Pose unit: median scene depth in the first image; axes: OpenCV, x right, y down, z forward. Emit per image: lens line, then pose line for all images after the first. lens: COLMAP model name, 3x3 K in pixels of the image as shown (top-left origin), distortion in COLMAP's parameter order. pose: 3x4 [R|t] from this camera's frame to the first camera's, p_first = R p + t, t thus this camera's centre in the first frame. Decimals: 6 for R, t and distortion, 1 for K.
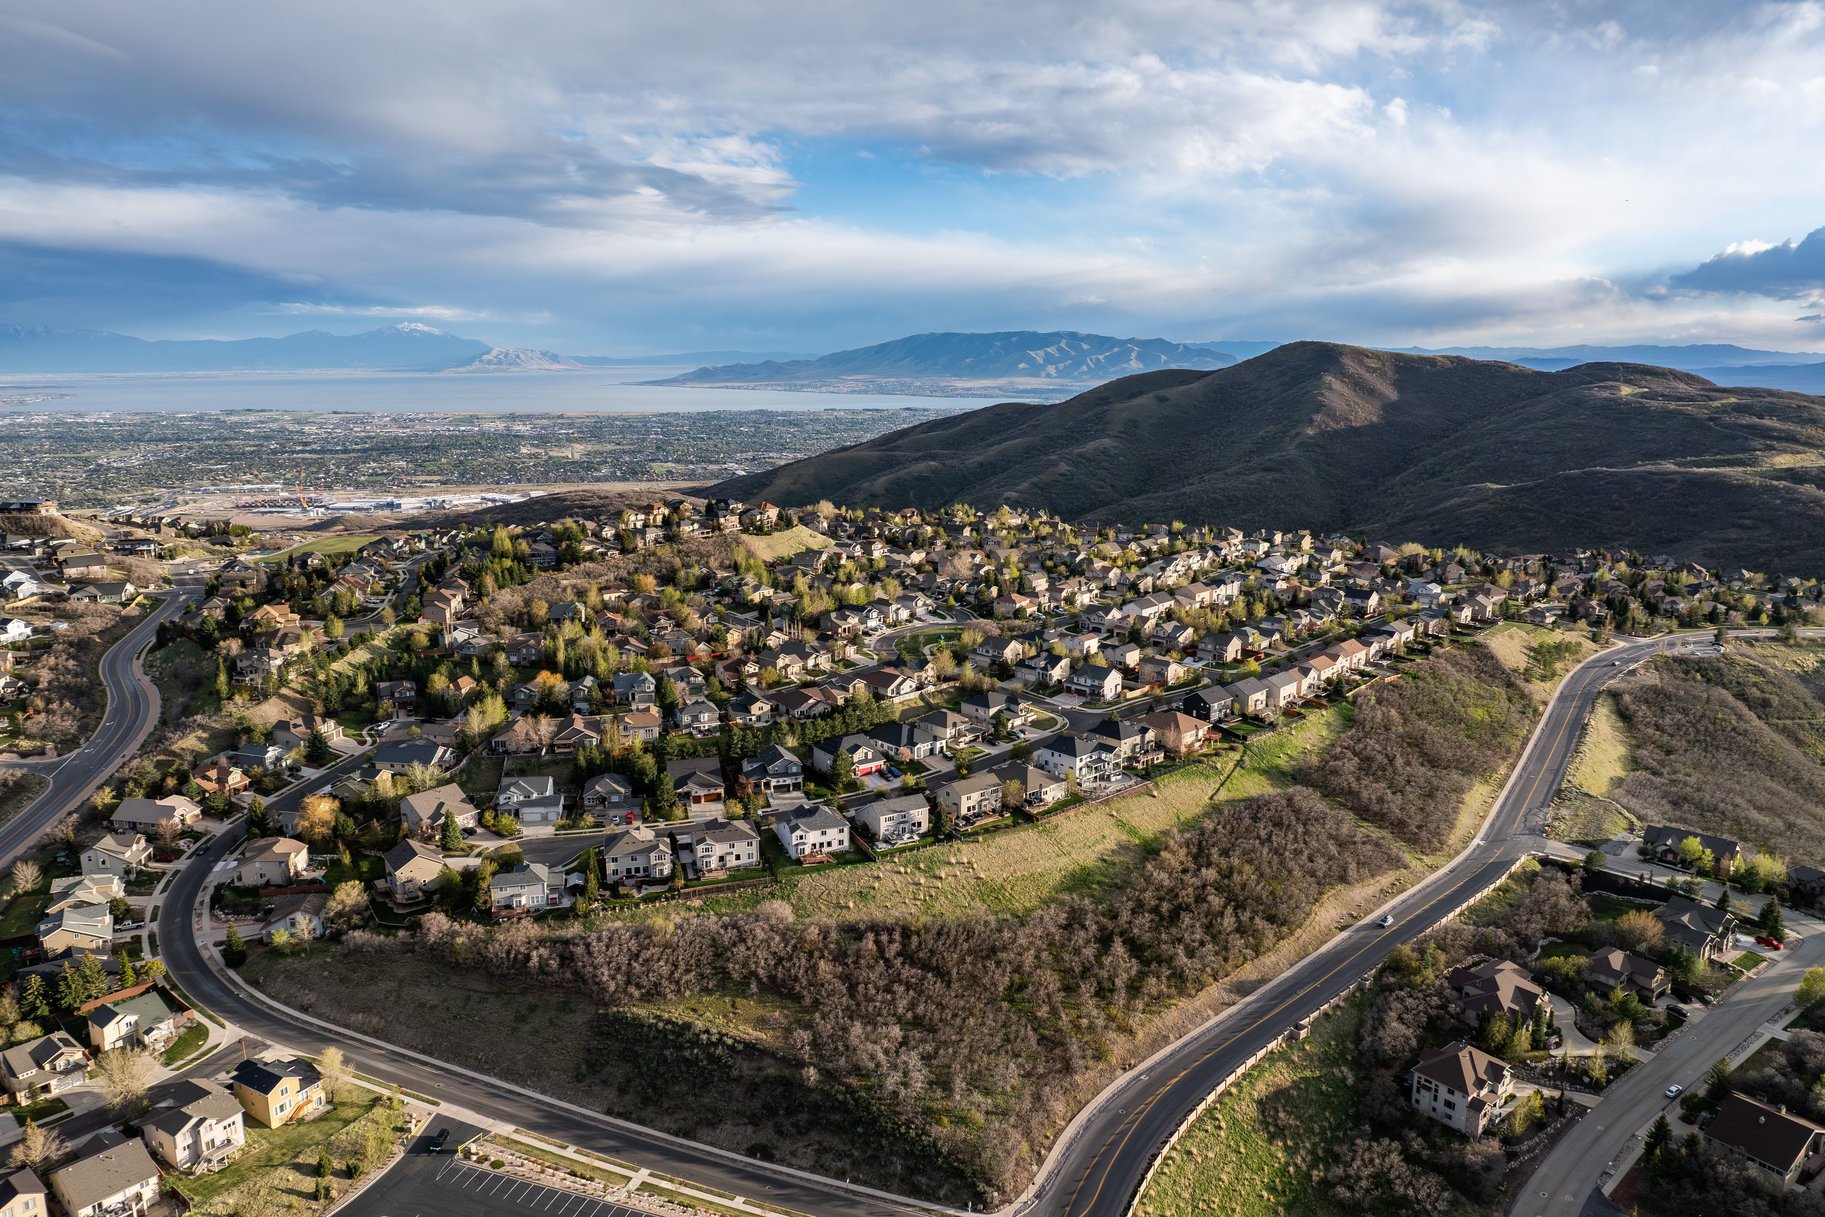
lens RADIAL K [[1281.8, 0, 912.5], [0, 1281.8, 608.5], [0, 0, 1]] dist [-0.035912, -0.010930]
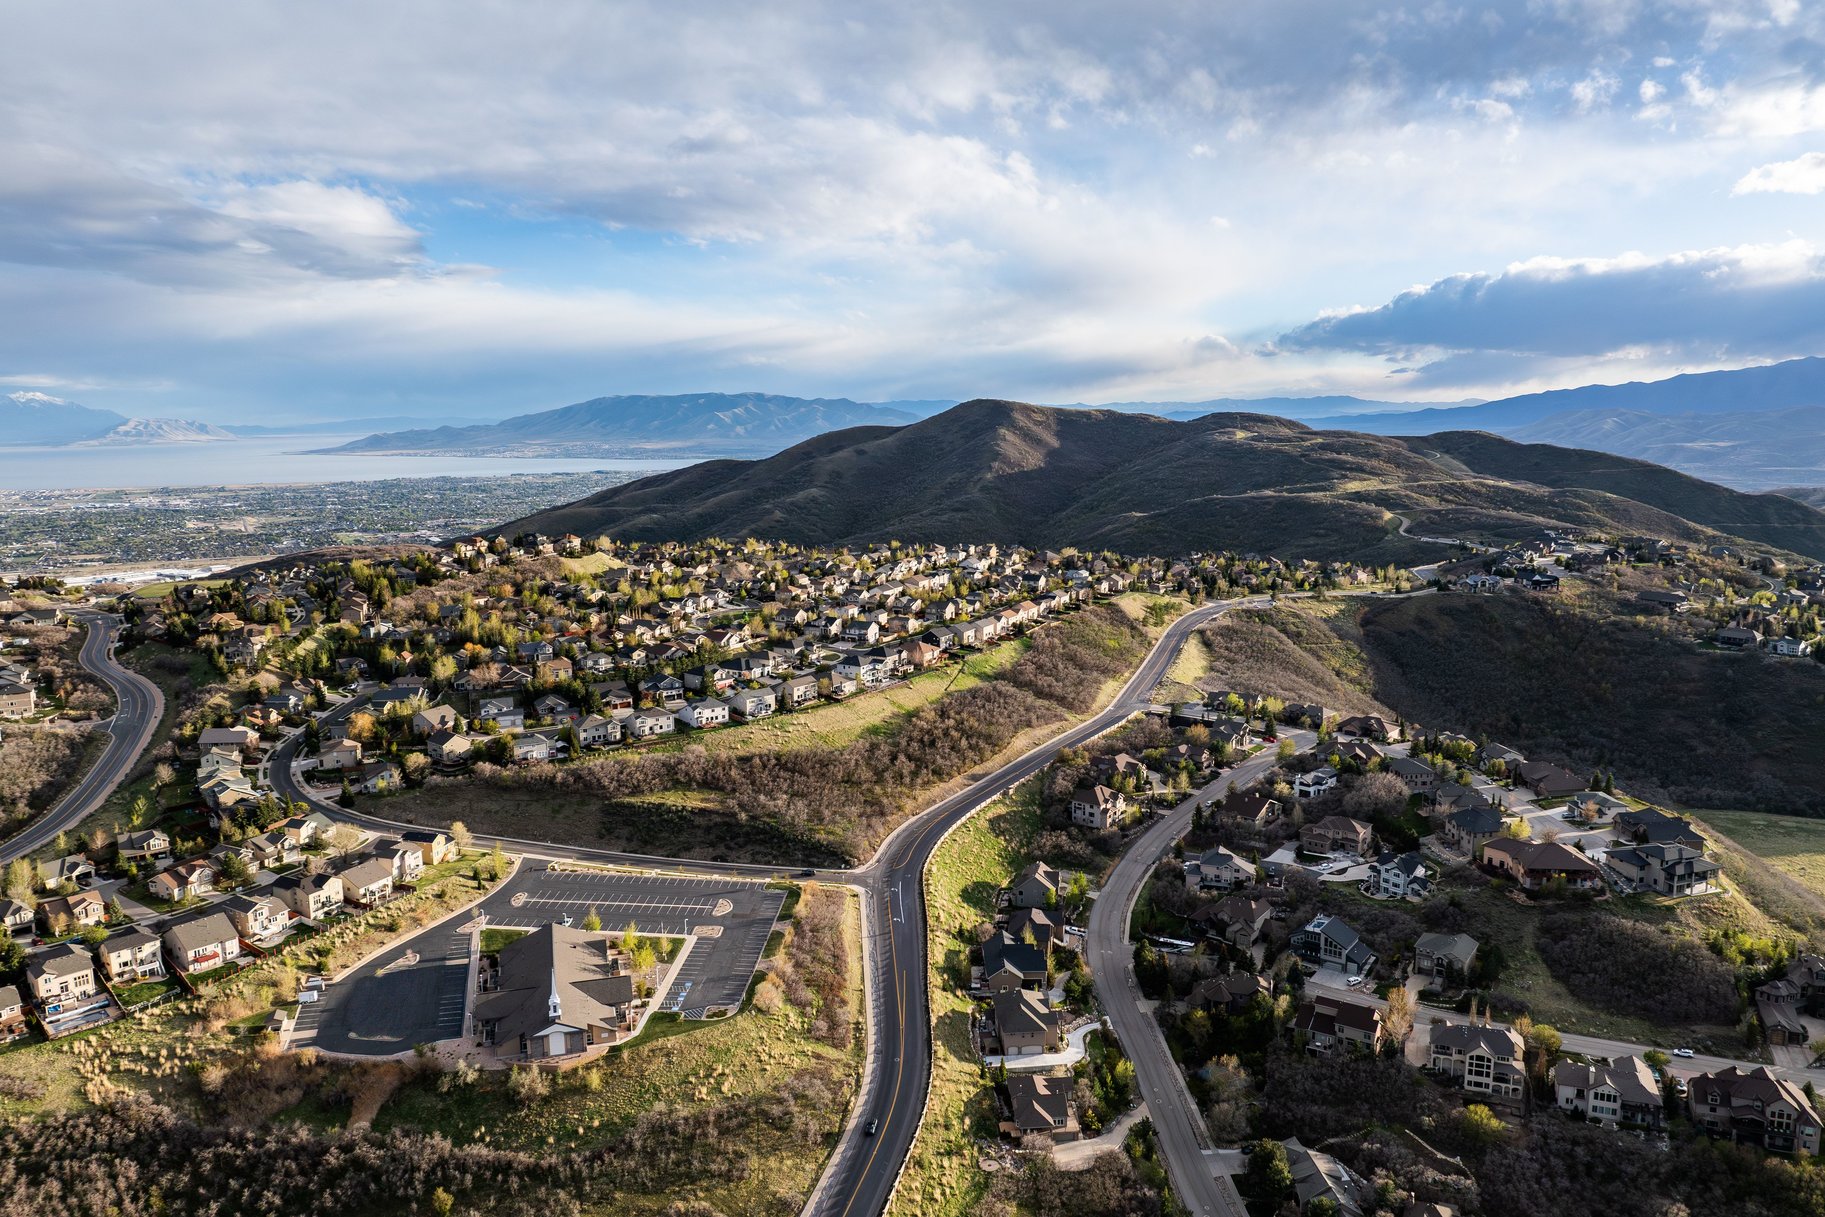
lens RADIAL K [[1287.7, 0, 912.5], [0, 1287.7, 608.5], [0, 0, 1]] dist [-0.063117, 0.036708]
pose [[0.970973, -0.047816, 0.234361, -0.138407], [0.058688, 0.997489, -0.039633, 0.089860], [-0.231877, 0.052237, 0.971341, -0.426419]]
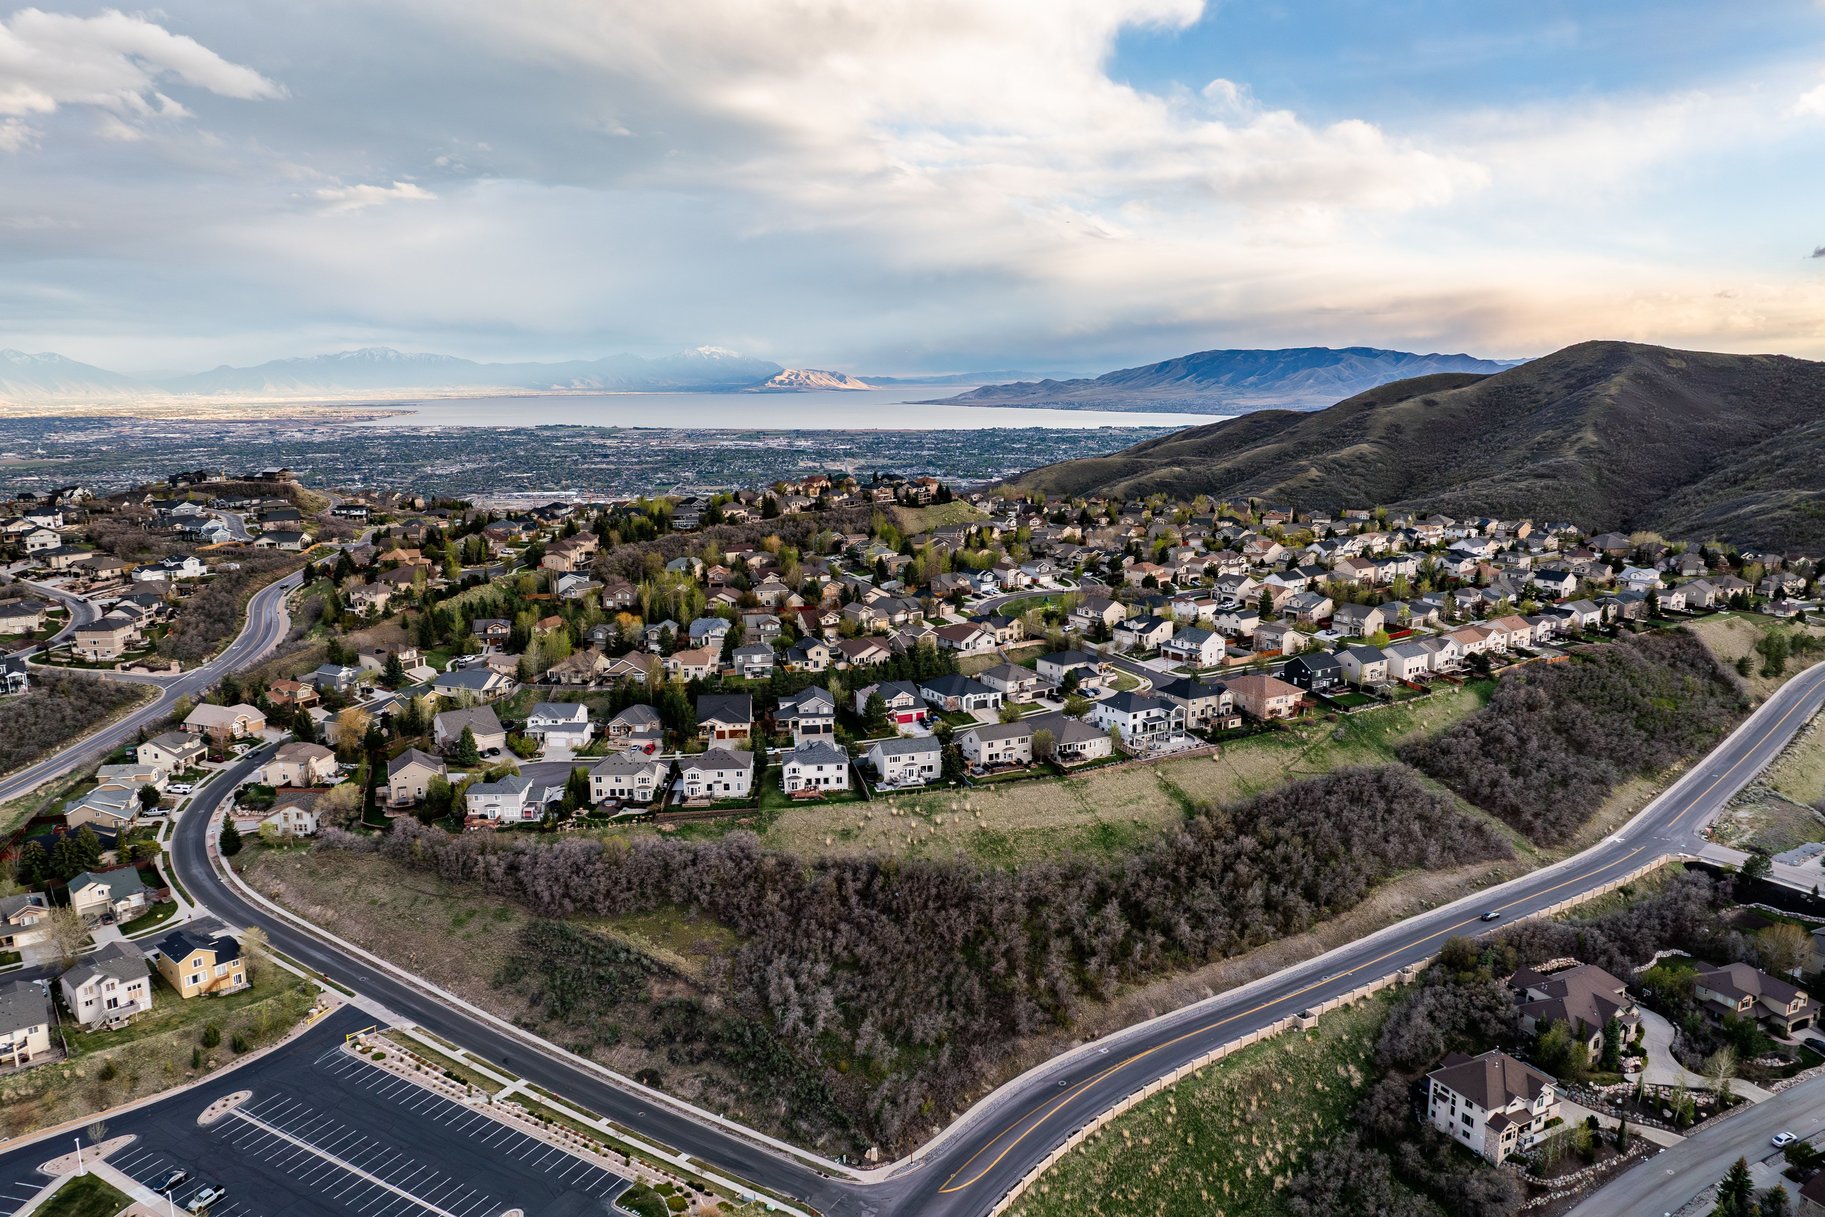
lens RADIAL K [[1285.2, 0, 912.5], [0, 1285.2, 608.5], [0, 0, 1]] dist [-0.036011, -0.008460]
pose [[0.976632, 0.031008, -0.212671, 0.136470], [-0.034399, 0.999333, -0.012262, 0.047667], [0.212149, 0.019291, 0.977047, 0.065571]]
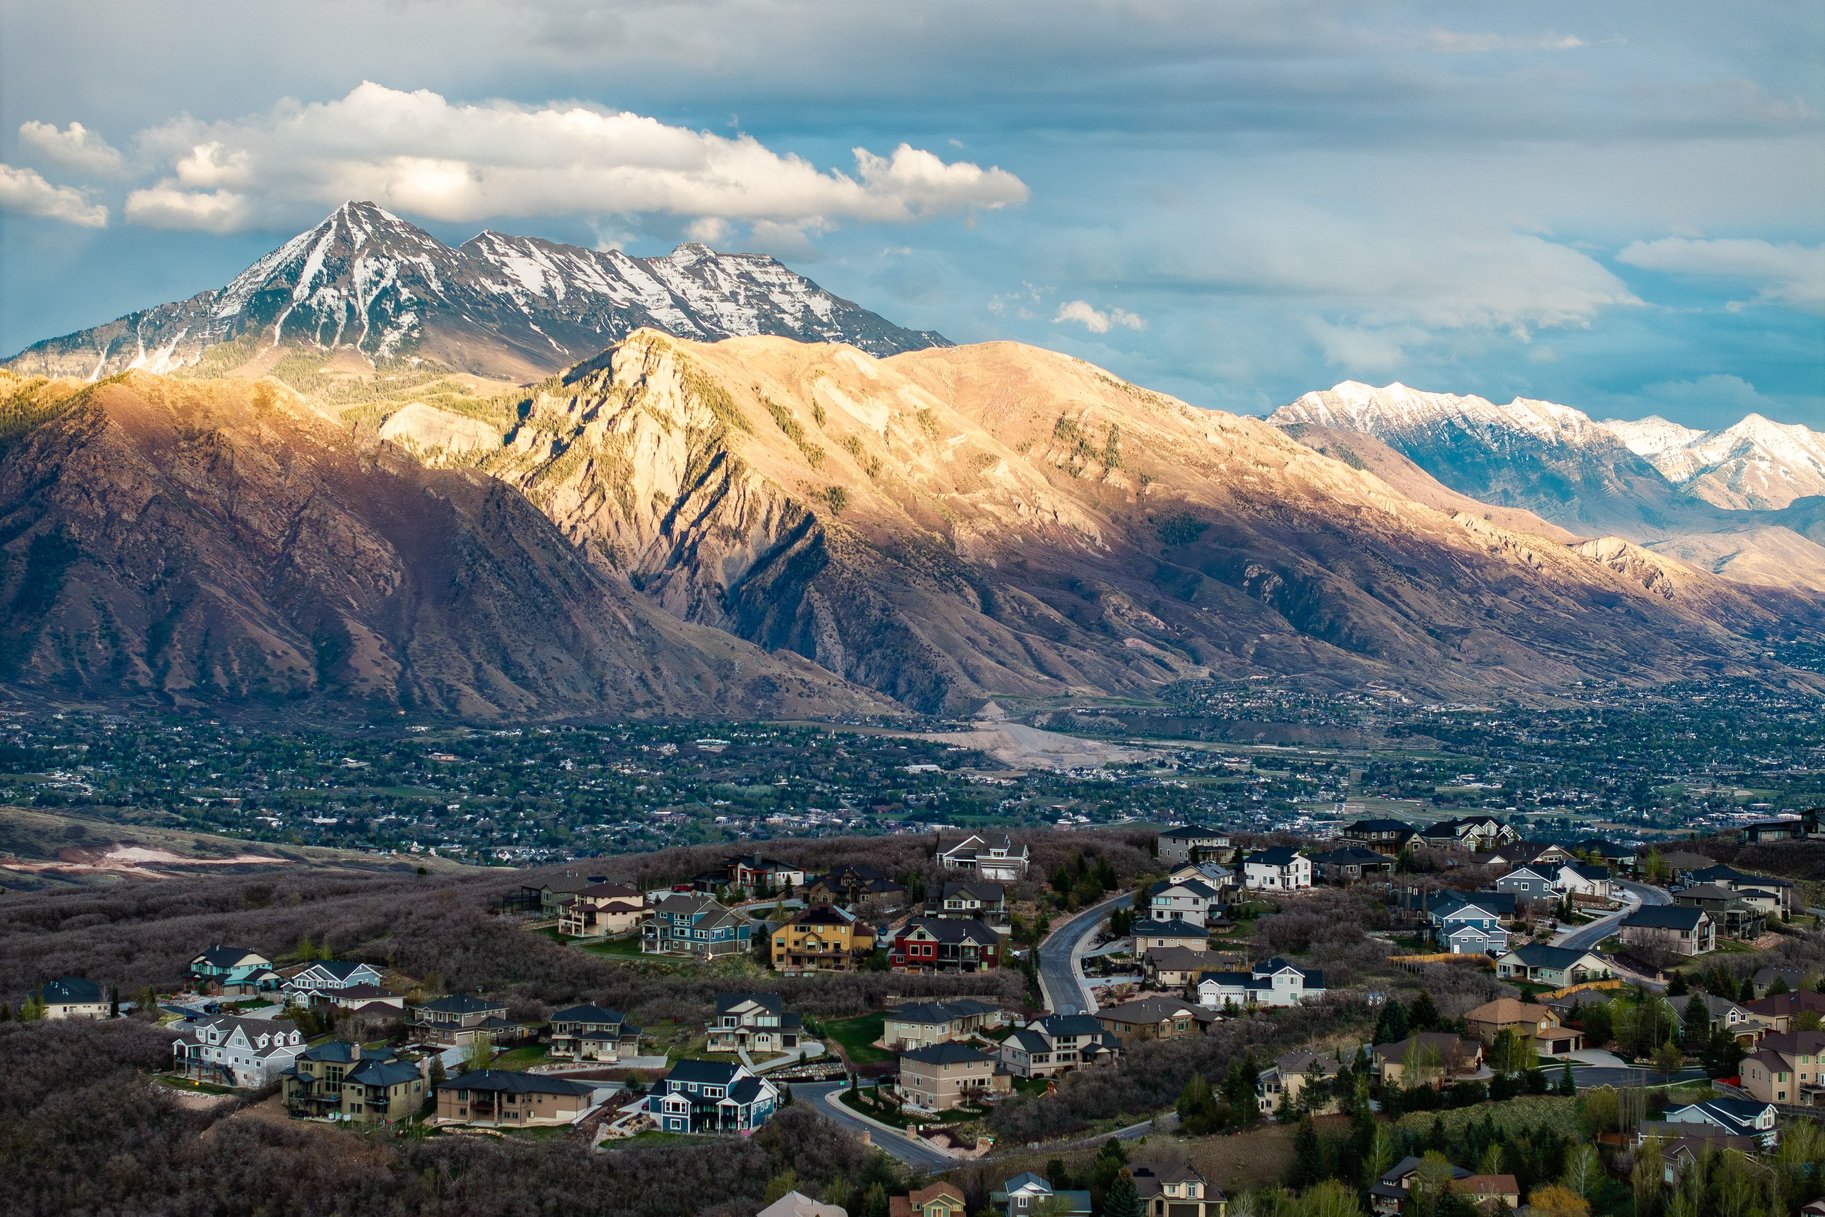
lens RADIAL K [[3643.5, 0, 912.5], [0, 3643.5, 608.5], [0, 0, 1]] dist [-0.095565, 0.130483]
pose [[0.306580, 0.020709, -0.951620, 0.795535], [-0.203144, 0.978152, -0.044160, -0.043820], [0.929915, 0.206855, 0.304088, 0.347043]]
